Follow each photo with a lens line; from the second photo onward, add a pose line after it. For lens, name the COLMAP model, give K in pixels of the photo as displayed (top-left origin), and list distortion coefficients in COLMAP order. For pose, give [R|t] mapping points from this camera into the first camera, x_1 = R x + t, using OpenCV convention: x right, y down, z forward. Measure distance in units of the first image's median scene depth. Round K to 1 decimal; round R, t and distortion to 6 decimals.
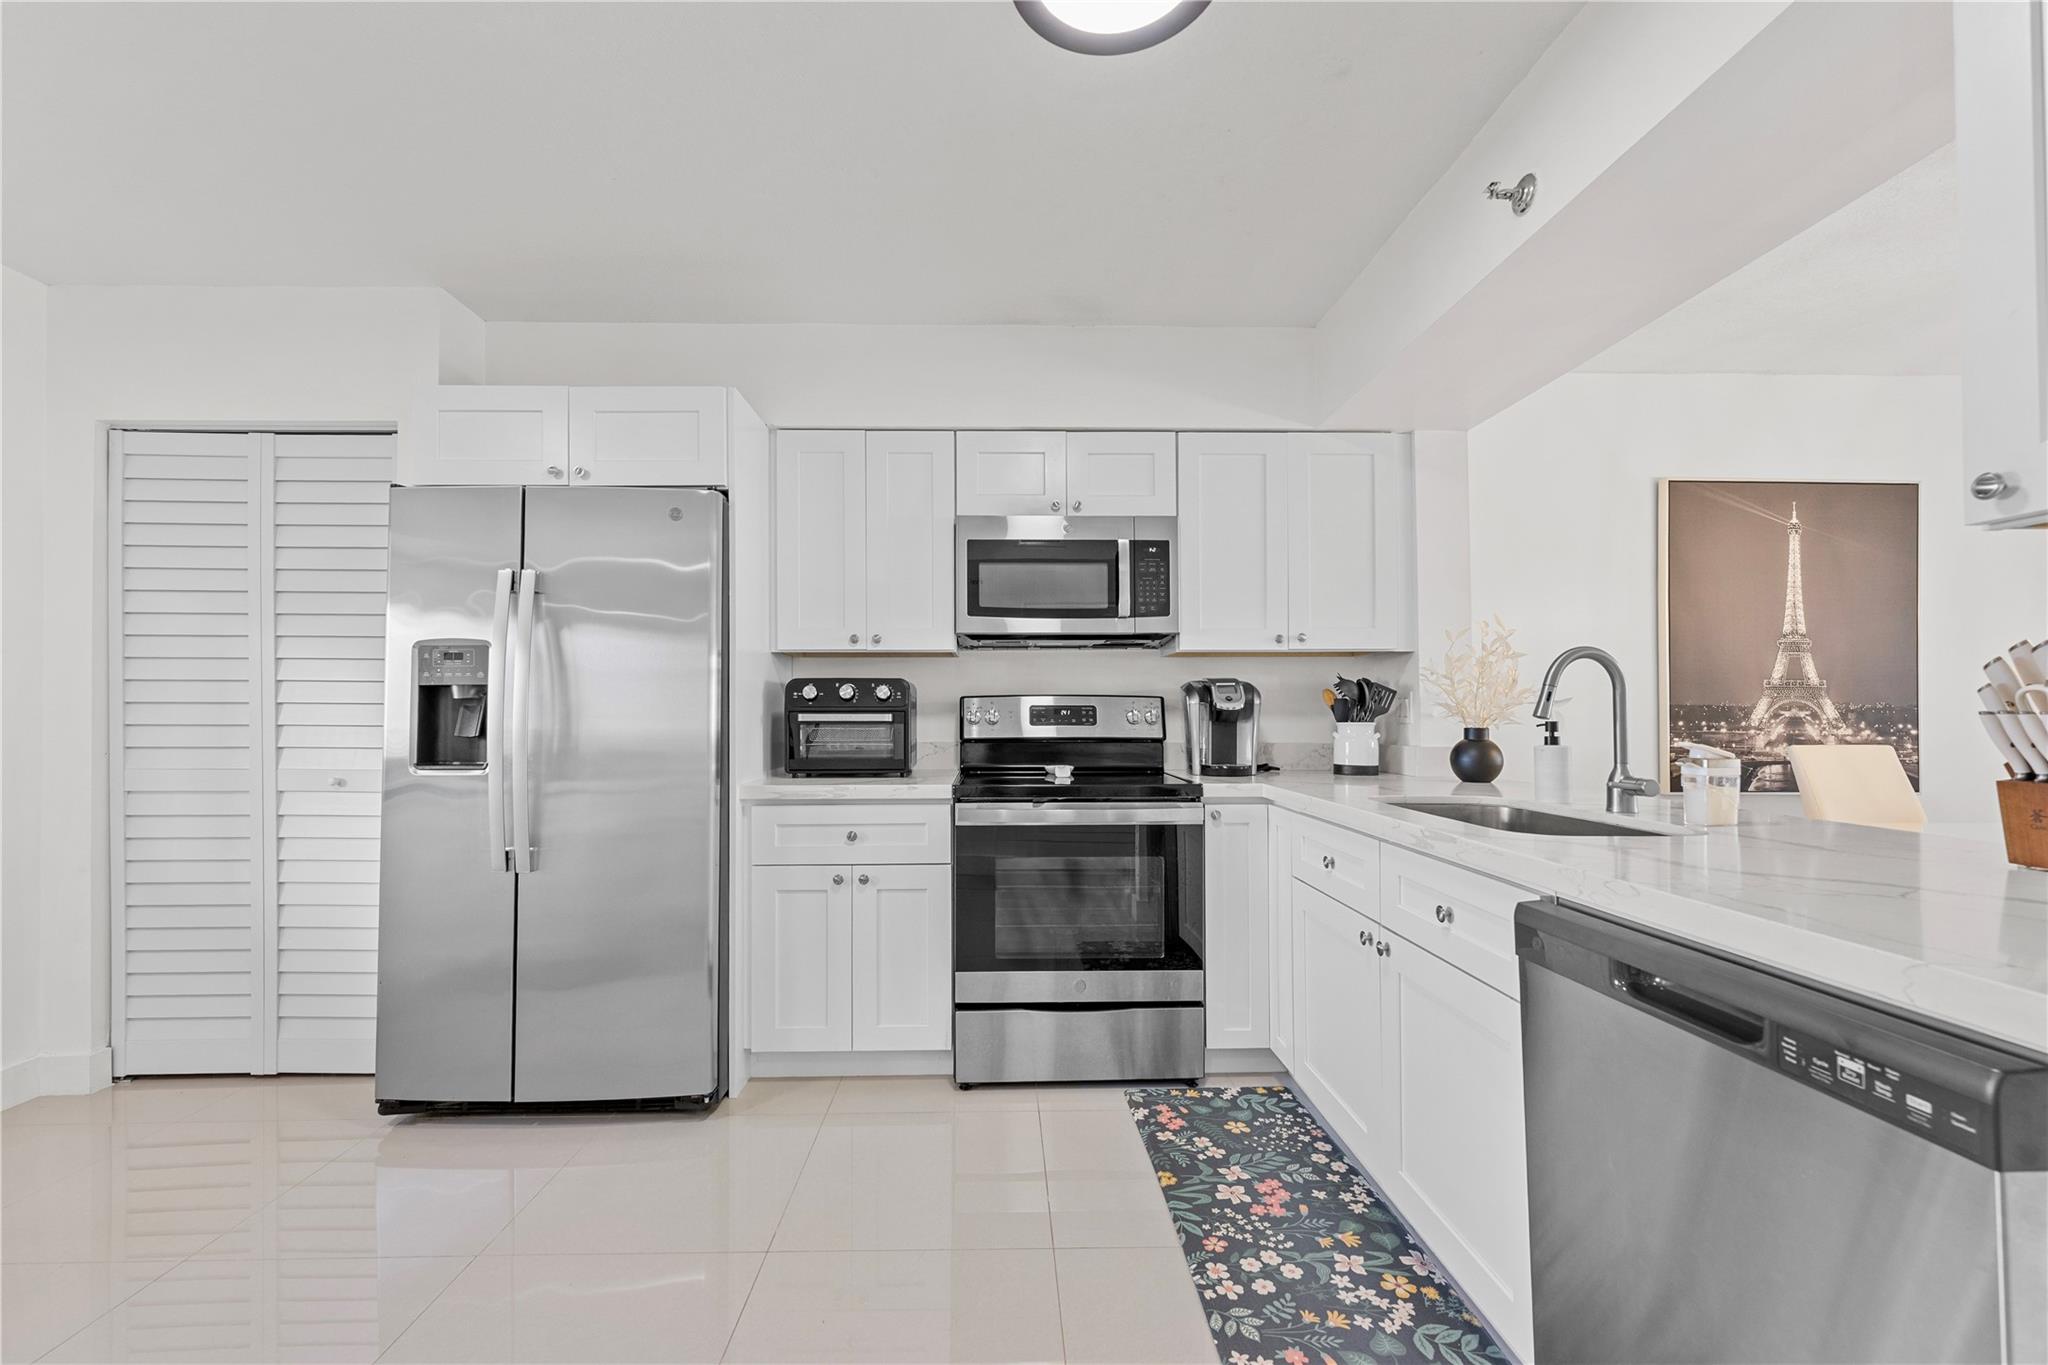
lens RADIAL K [[838.0, 0, 1022.0], [0, 838.0, 694.1], [0, 0, 1]] dist [0.000472, -0.000128]
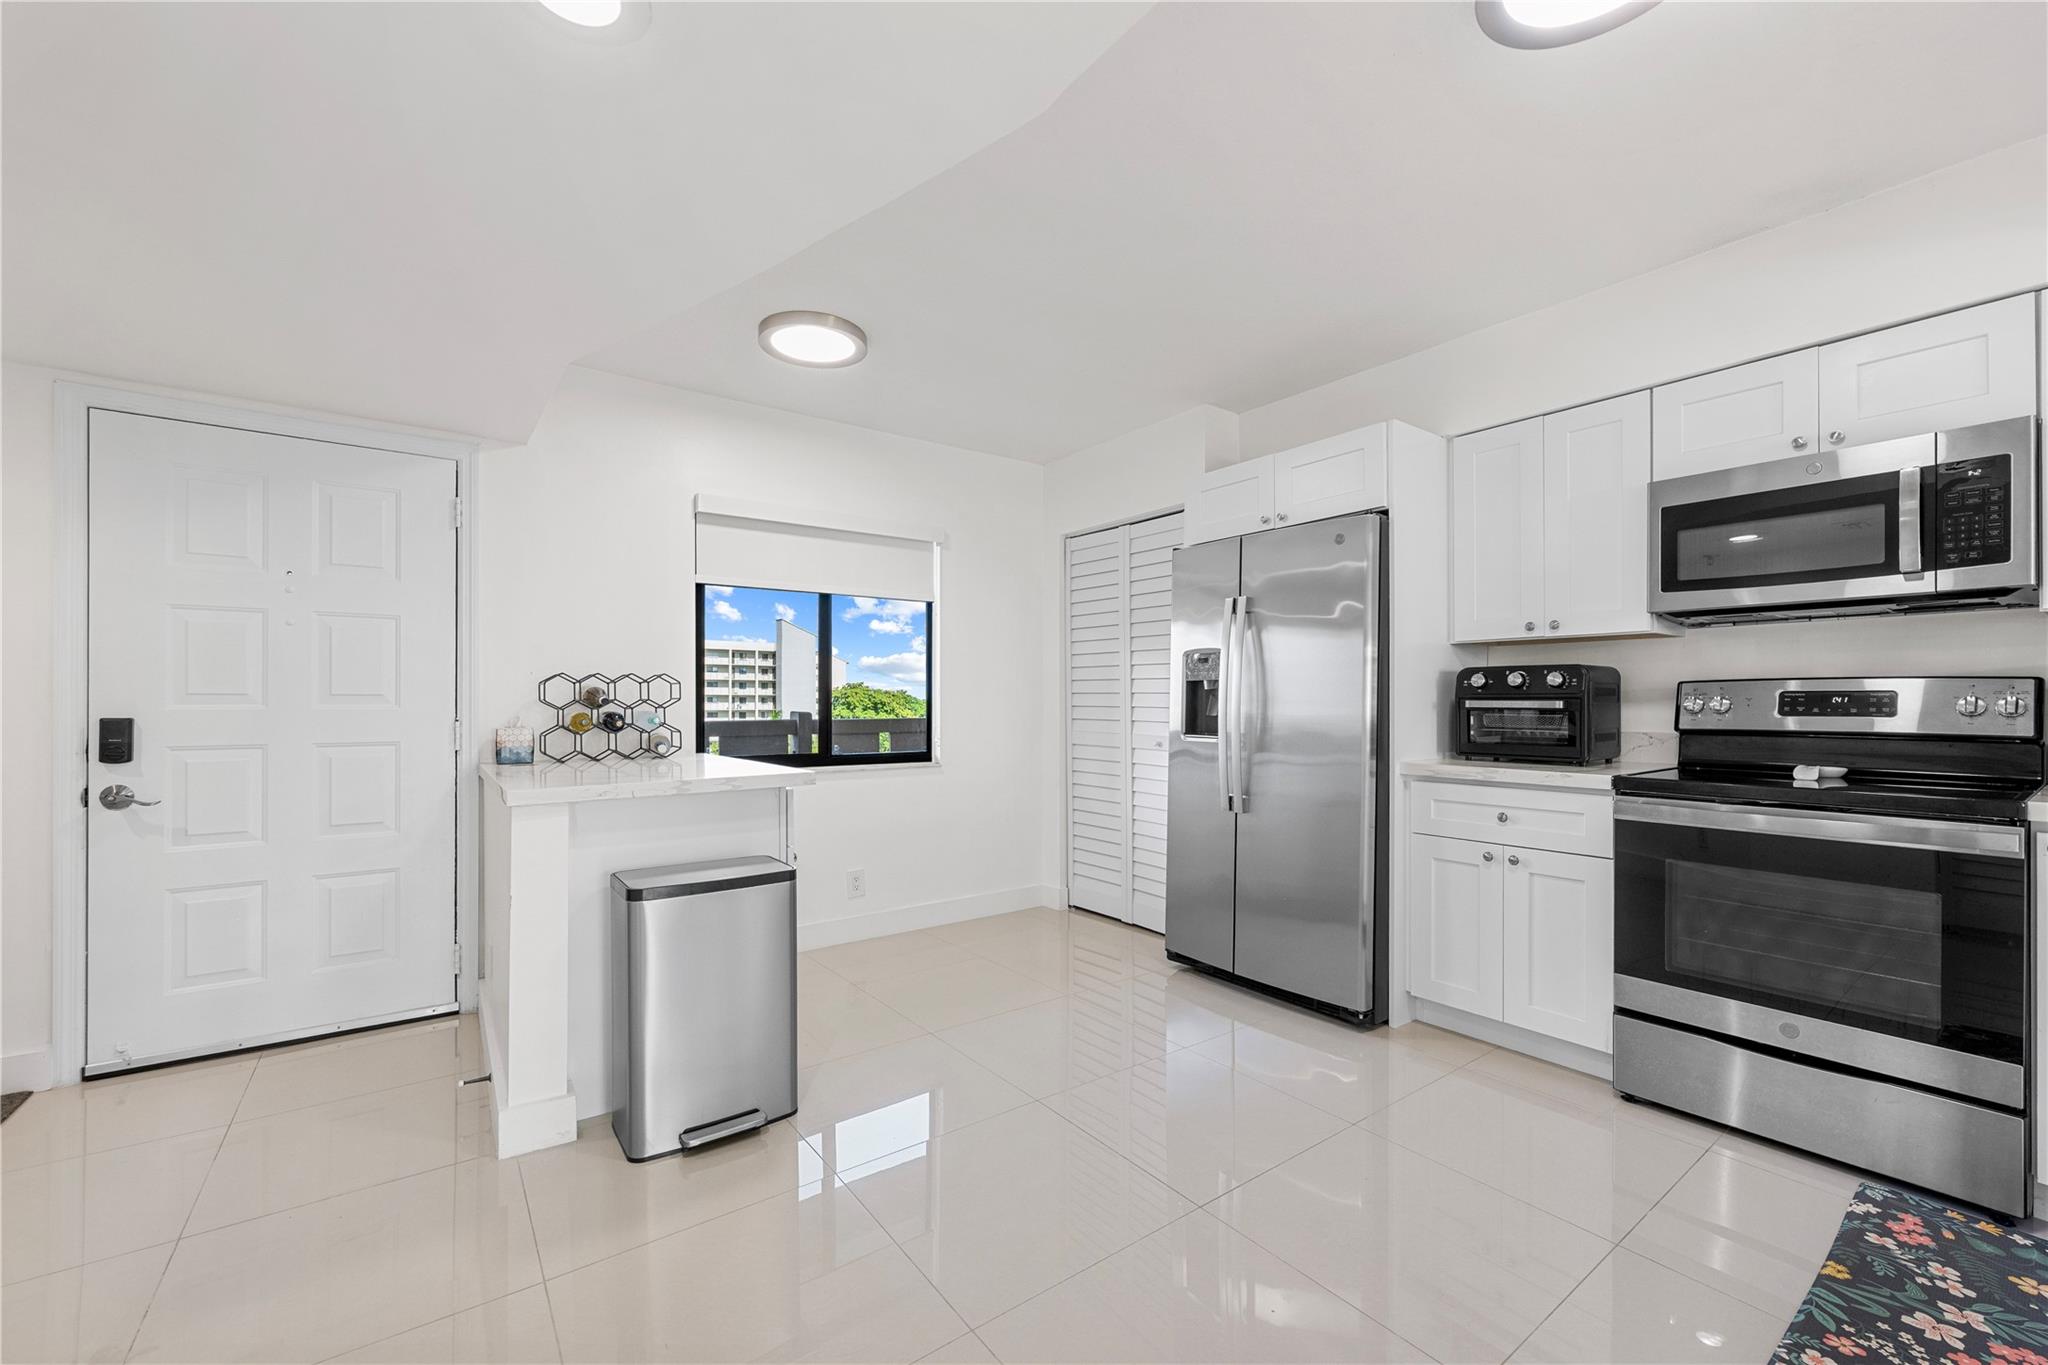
lens RADIAL K [[833.3, 0, 1024.0], [0, 833.3, 682.5], [0, 0, 1]] dist [0.012437, 0.000024]
pose [[0.576896, -0.015674, -0.816667, 0.280447], [0.015560, 0.999845, -0.008198, 0.000330], [0.816669, -0.007978, 0.577051, -0.081911]]
